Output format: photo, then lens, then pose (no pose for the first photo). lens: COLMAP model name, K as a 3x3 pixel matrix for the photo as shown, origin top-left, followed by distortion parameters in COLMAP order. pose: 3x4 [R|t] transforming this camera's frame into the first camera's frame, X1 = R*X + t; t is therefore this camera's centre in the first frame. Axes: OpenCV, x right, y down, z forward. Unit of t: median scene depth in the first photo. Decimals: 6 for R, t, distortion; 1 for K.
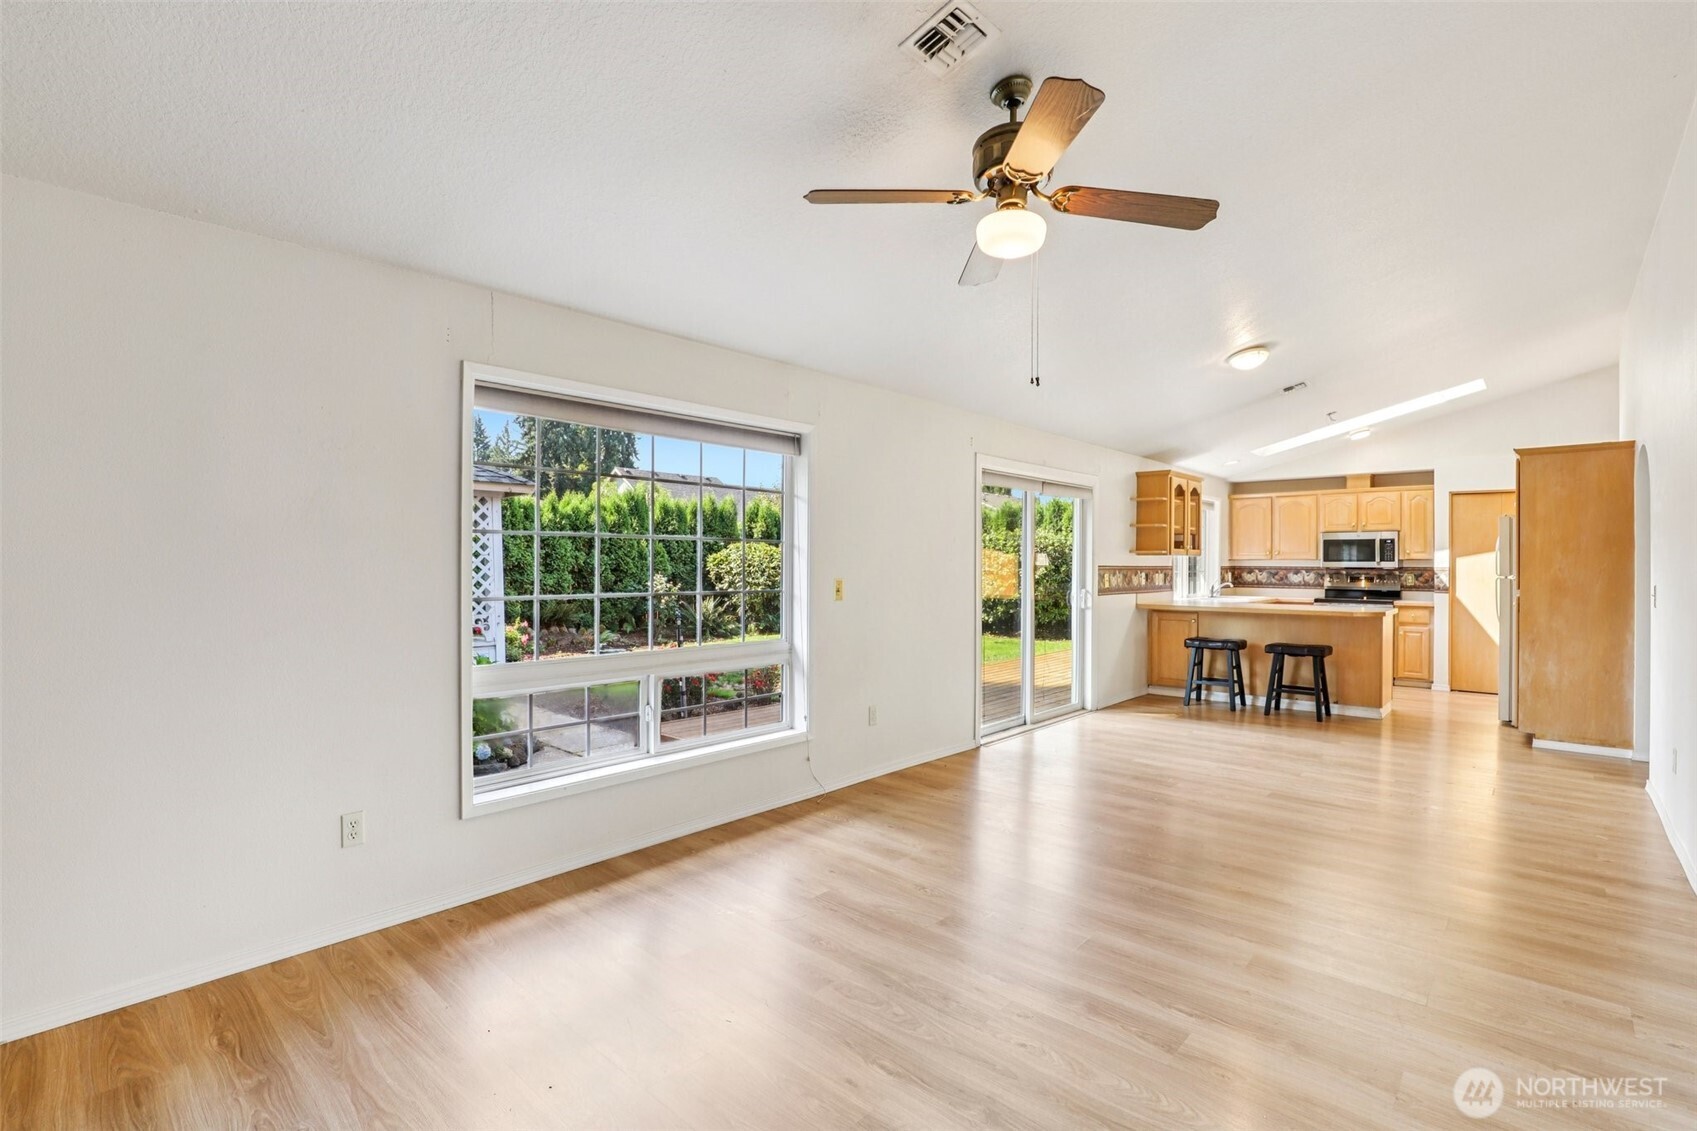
lens RADIAL K [[785.6, 0, 849.2], [0, 785.6, 557.5], [0, 0, 1]] dist [-0.026959, 0.000158]
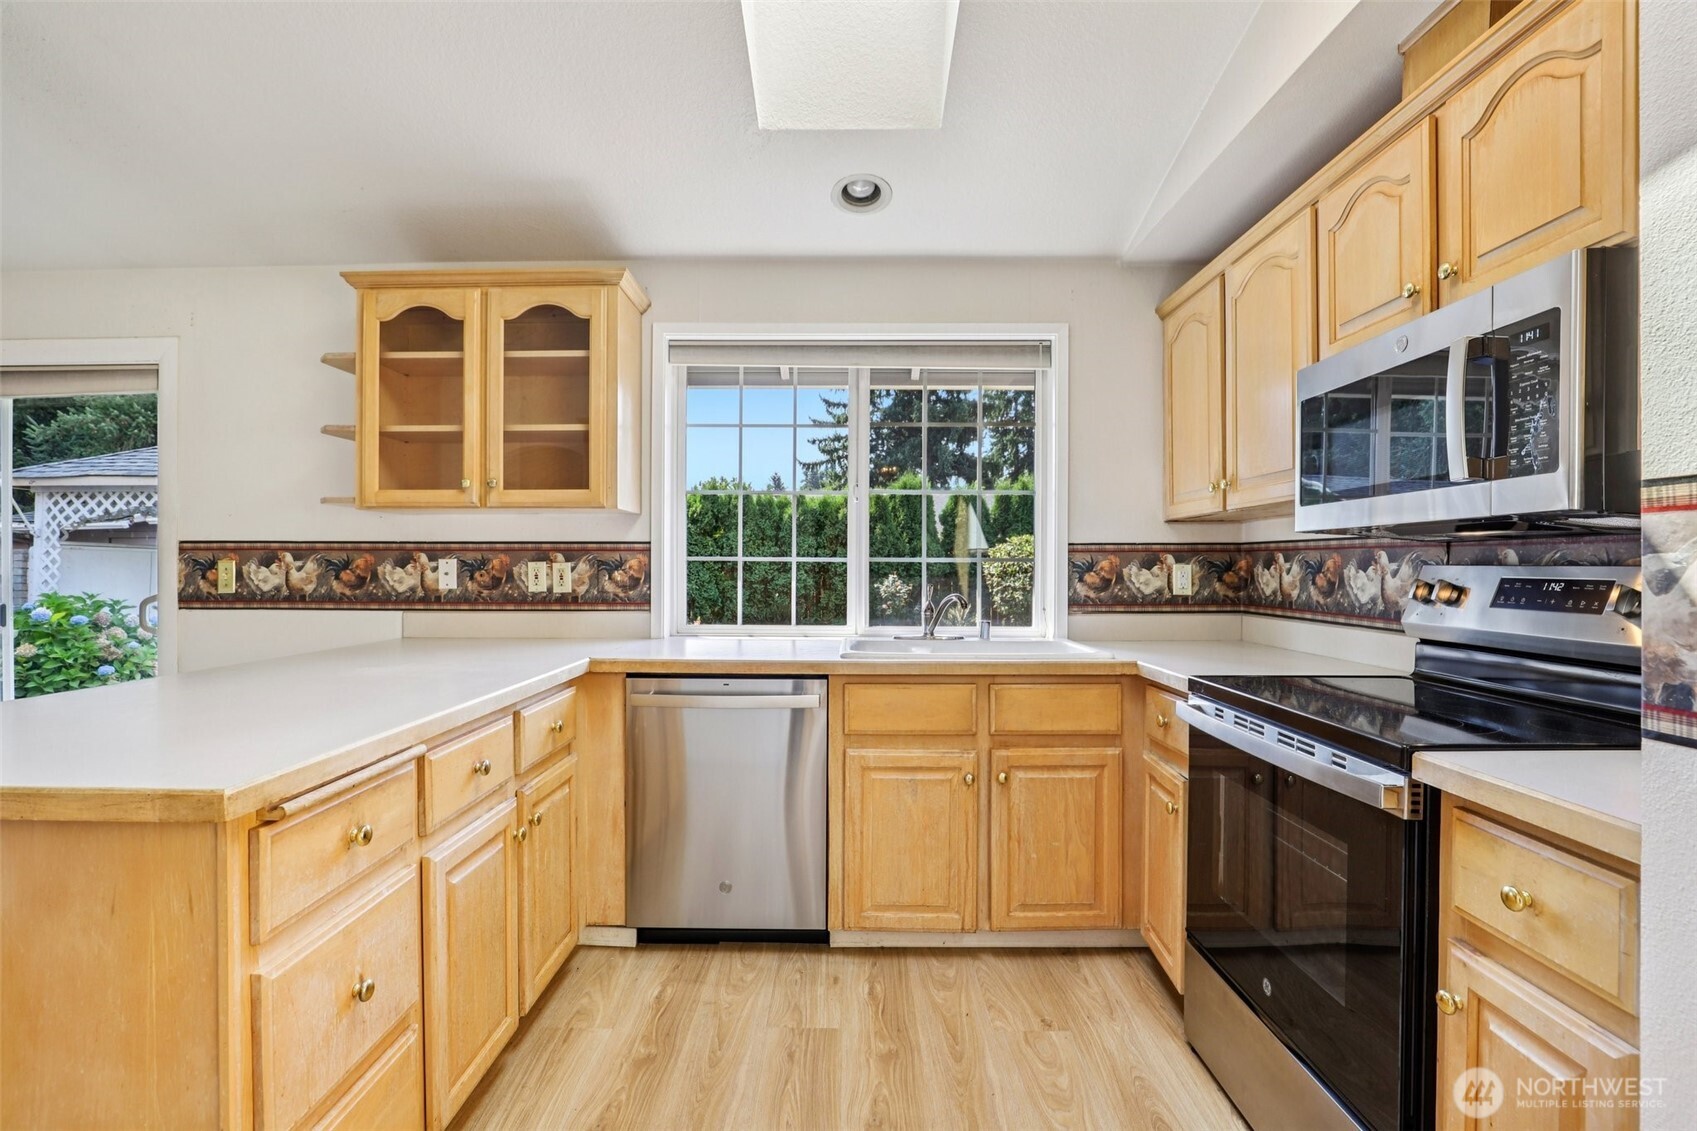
lens RADIAL K [[785.6, 0, 849.2], [0, 785.6, 557.5], [0, 0, 1]] dist [-0.026959, 0.000158]
pose [[0.665154, -0.010858, -0.746627, 0.705694], [0.007161, 0.999941, -0.008162, 0.020705], [0.746672, 0.000082, 0.665193, 0.791998]]
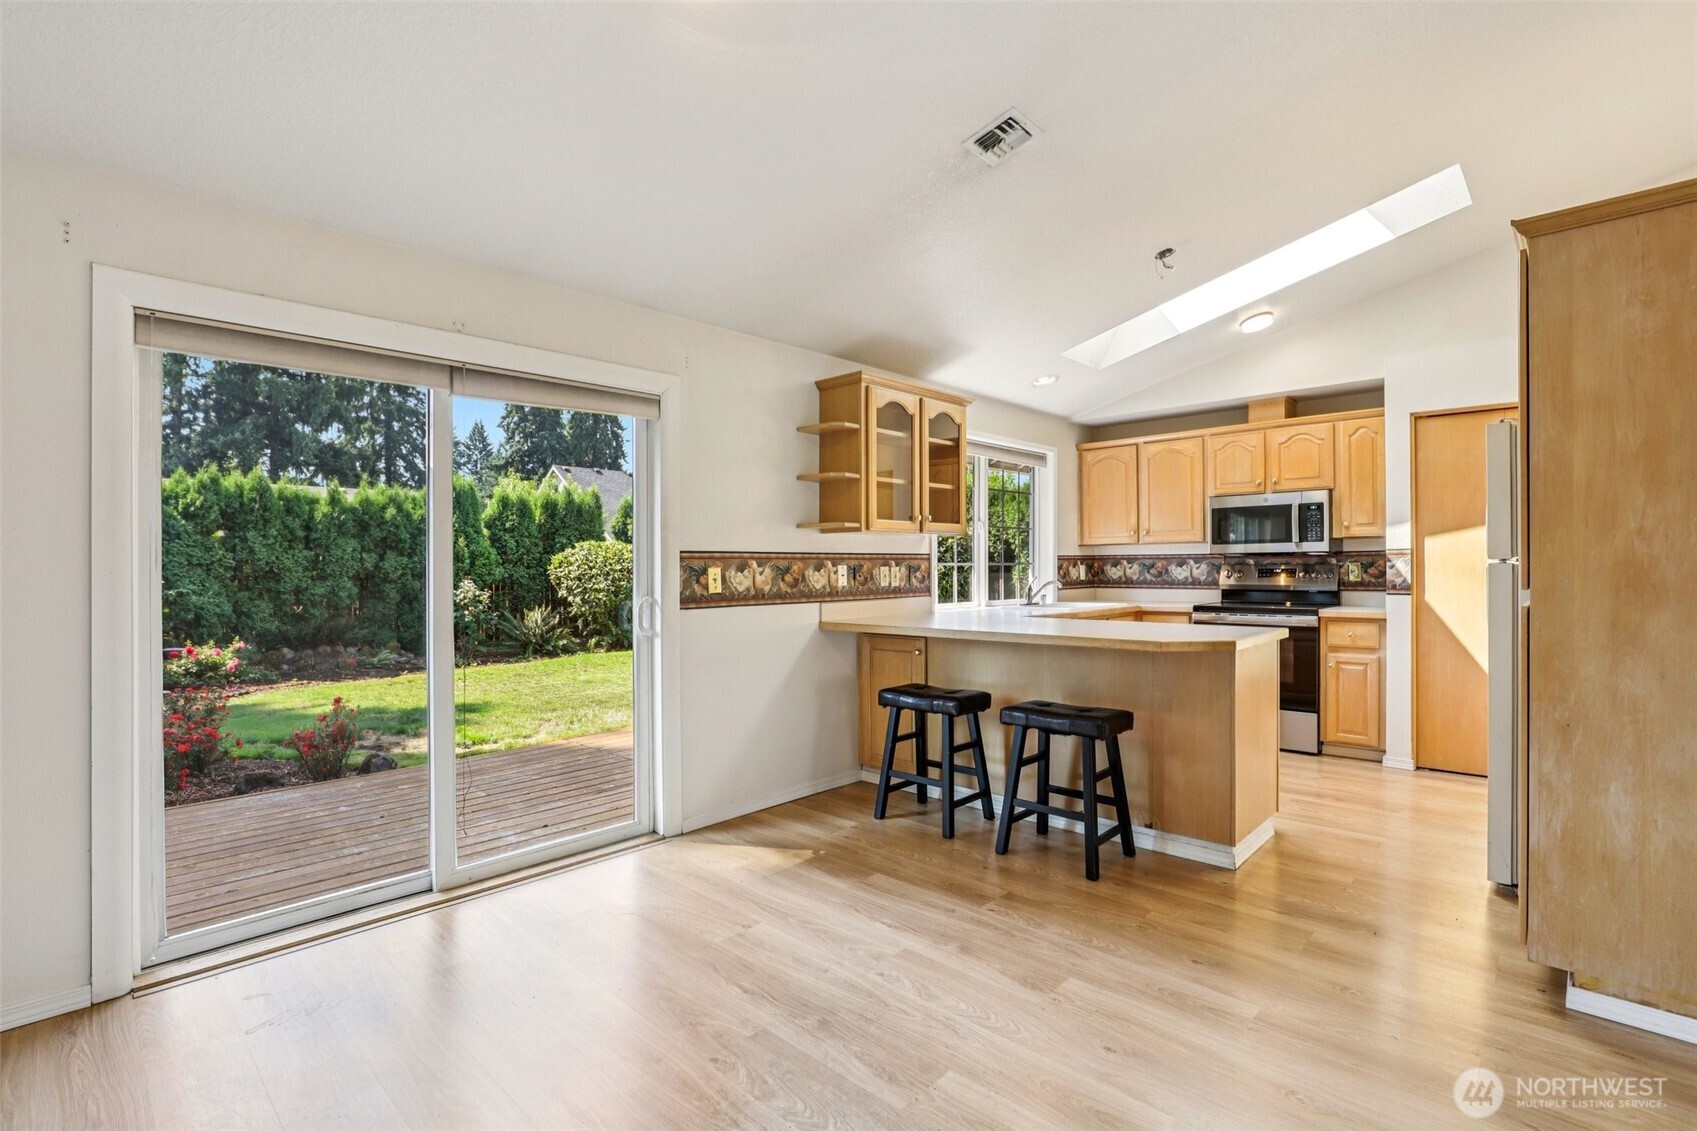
lens RADIAL K [[787.2, 0, 848.5], [0, 787.2, 565.5], [0, 0, 1]] dist [-0.025209, 0.000324]
pose [[0.999663, -0.013538, -0.022131, 0.348596], [0.013669, 0.999890, 0.005780, 0.014786], [0.022050, -0.006081, 0.999738, 0.392622]]
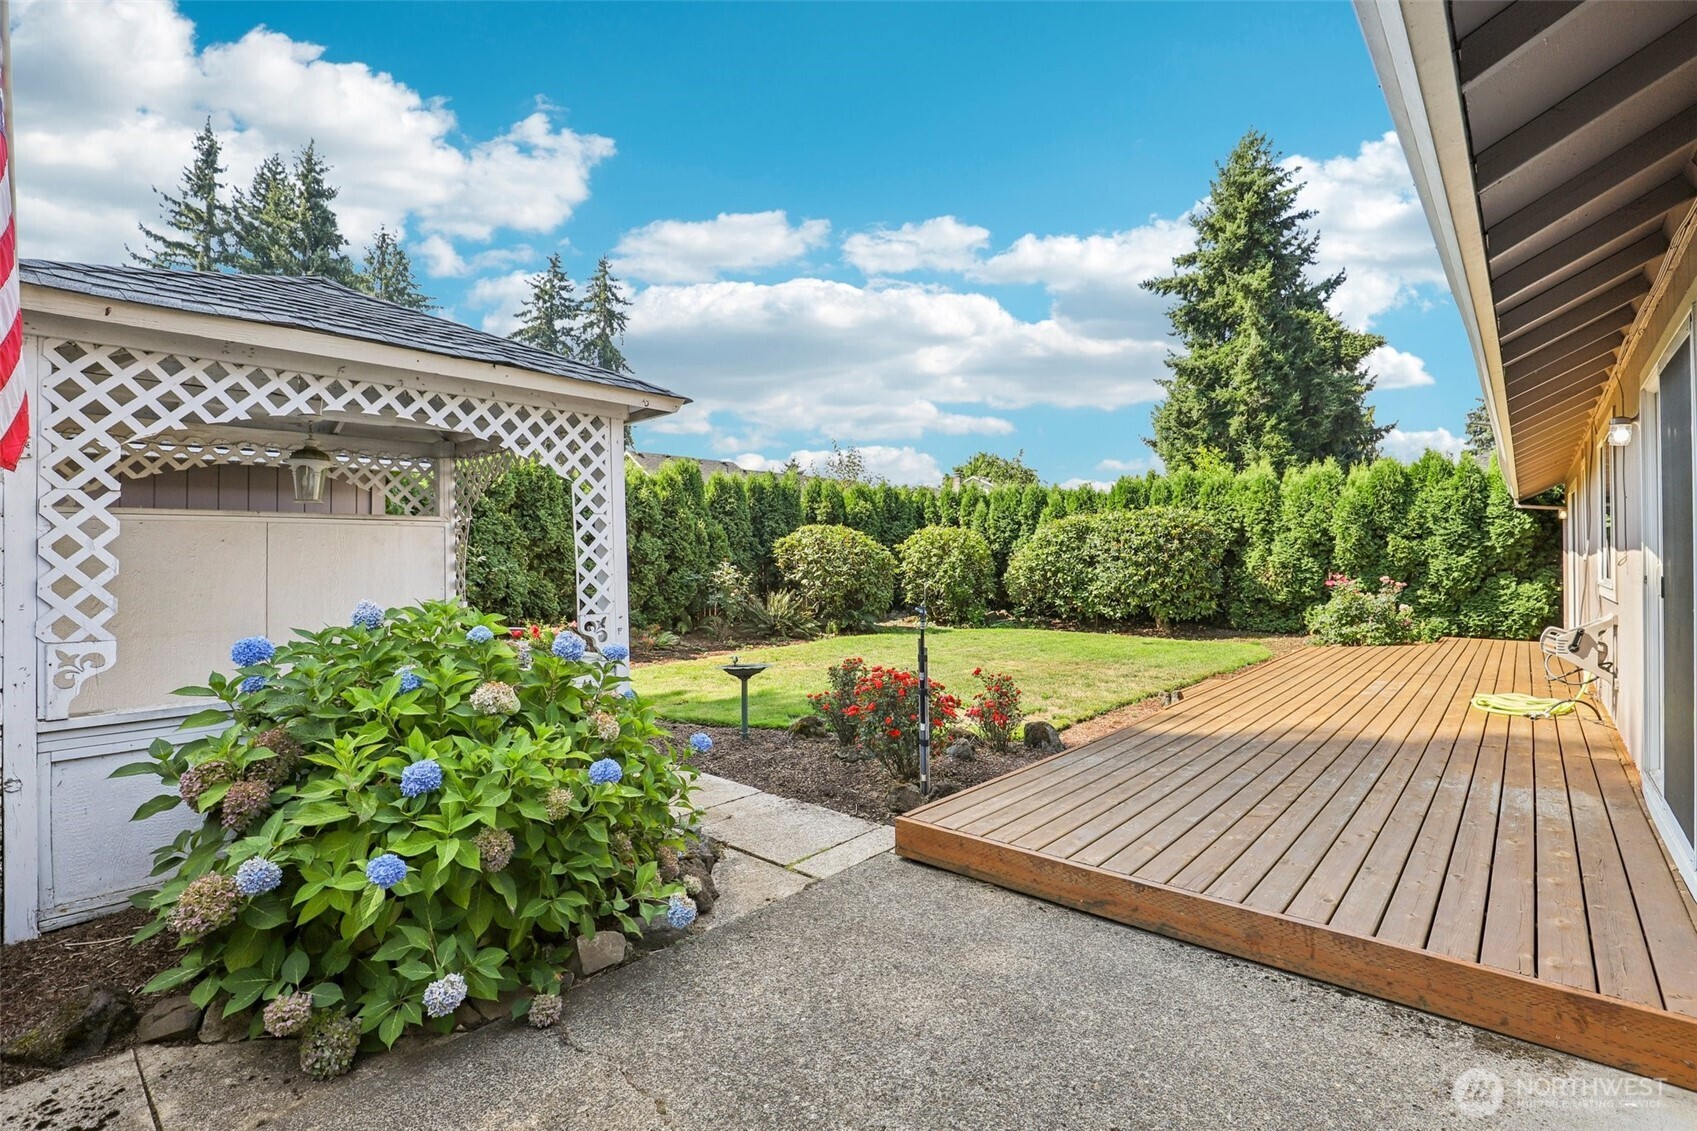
lens RADIAL K [[797.6, 0, 846.2], [0, 797.6, 546.3], [0, 0, 1]] dist [-0.026364, 0.000263]
pose [[0.999951, -0.003176, 0.009344, -0.251708], [0.003240, 0.999971, -0.006863, 0.023211], [-0.009322, 0.006893, 0.999933, 0.347897]]
